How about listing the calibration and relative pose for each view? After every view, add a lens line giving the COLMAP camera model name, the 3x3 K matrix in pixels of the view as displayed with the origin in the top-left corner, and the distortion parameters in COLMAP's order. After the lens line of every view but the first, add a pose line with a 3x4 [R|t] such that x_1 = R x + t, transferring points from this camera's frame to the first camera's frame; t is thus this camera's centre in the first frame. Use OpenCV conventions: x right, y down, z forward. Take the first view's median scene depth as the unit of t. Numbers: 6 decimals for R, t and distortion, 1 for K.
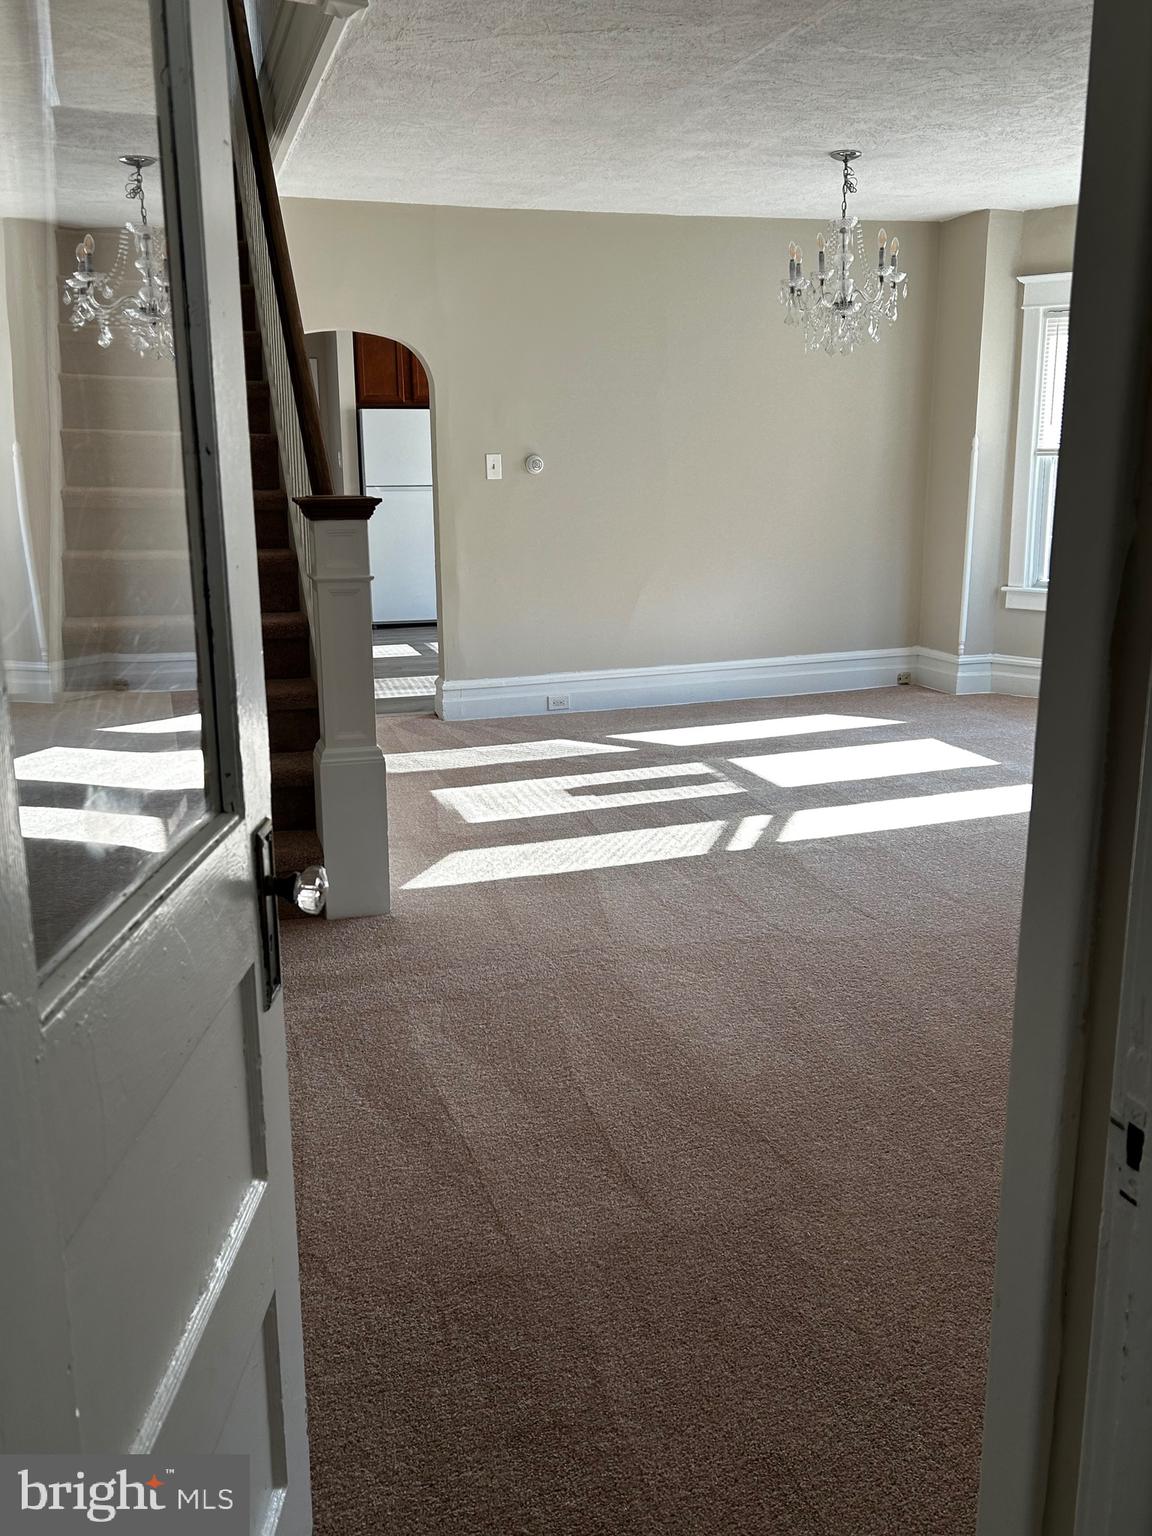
lens RADIAL K [[1367.8, 0, 555.5], [0, 1367.8, 800.4], [0, 0, 1]] dist [0.045267, -0.073546]
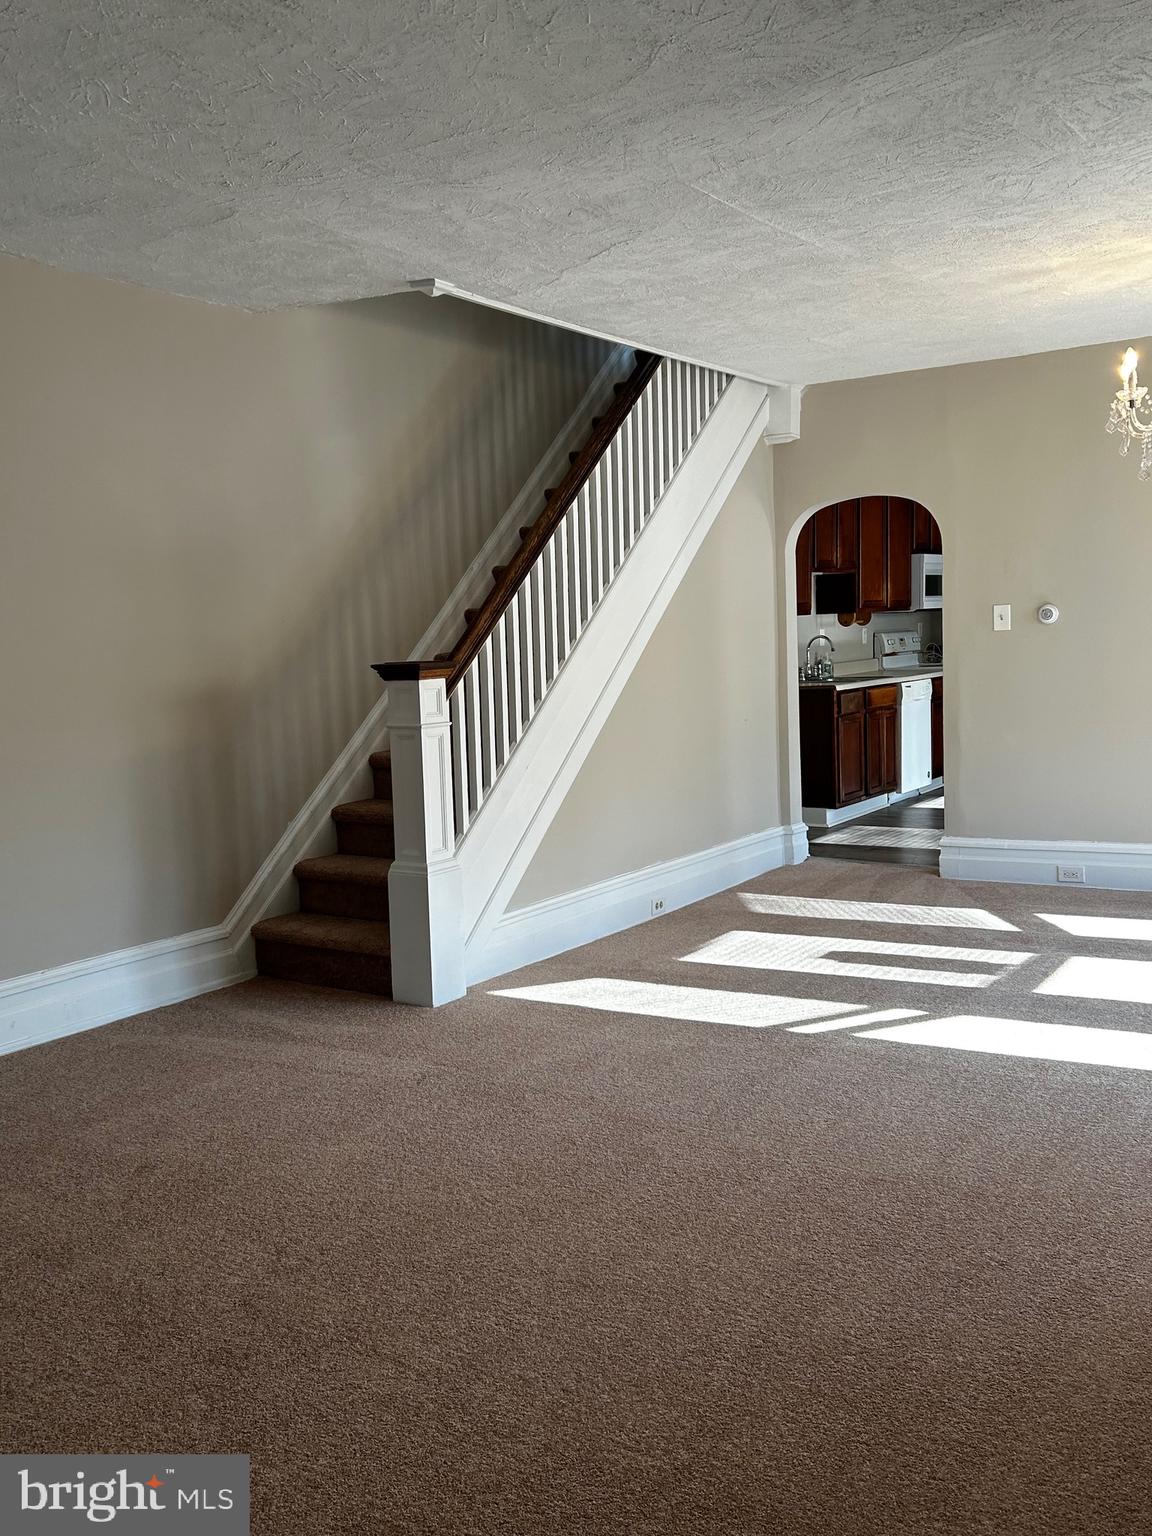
lens RADIAL K [[1361.7, 0, 568.8], [0, 1361.7, 764.3], [0, 0, 1]] dist [0.064163, -0.060549]
pose [[0.641097, 0.063451, -0.764832, 0.636004], [-0.156856, 0.986373, -0.049649, -0.062840], [0.751259, 0.151799, 0.642313, 0.232260]]
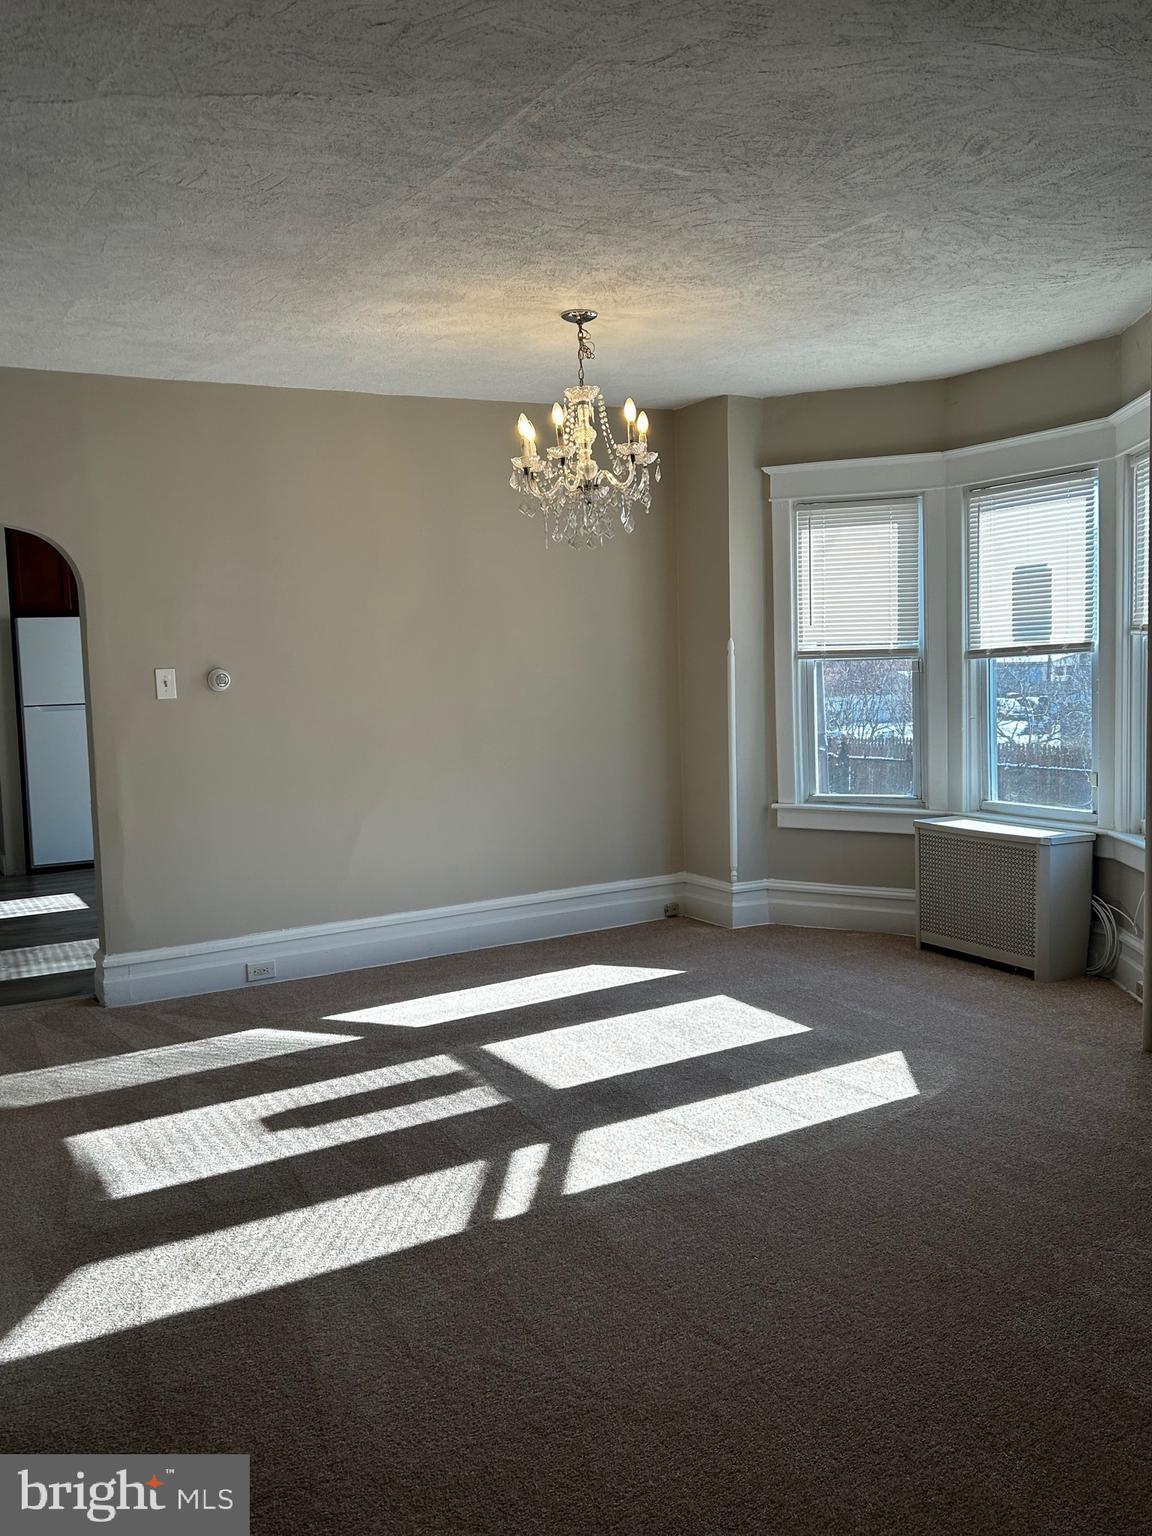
lens RADIAL K [[1361.7, 0, 568.8], [0, 1361.7, 764.3], [0, 0, 1]] dist [0.064163, -0.060549]
pose [[0.977189, -0.035259, 0.209422, 0.020609], [0.069720, 0.984728, -0.159530, -0.068000], [-0.200599, 0.170492, 0.964724, 0.243486]]
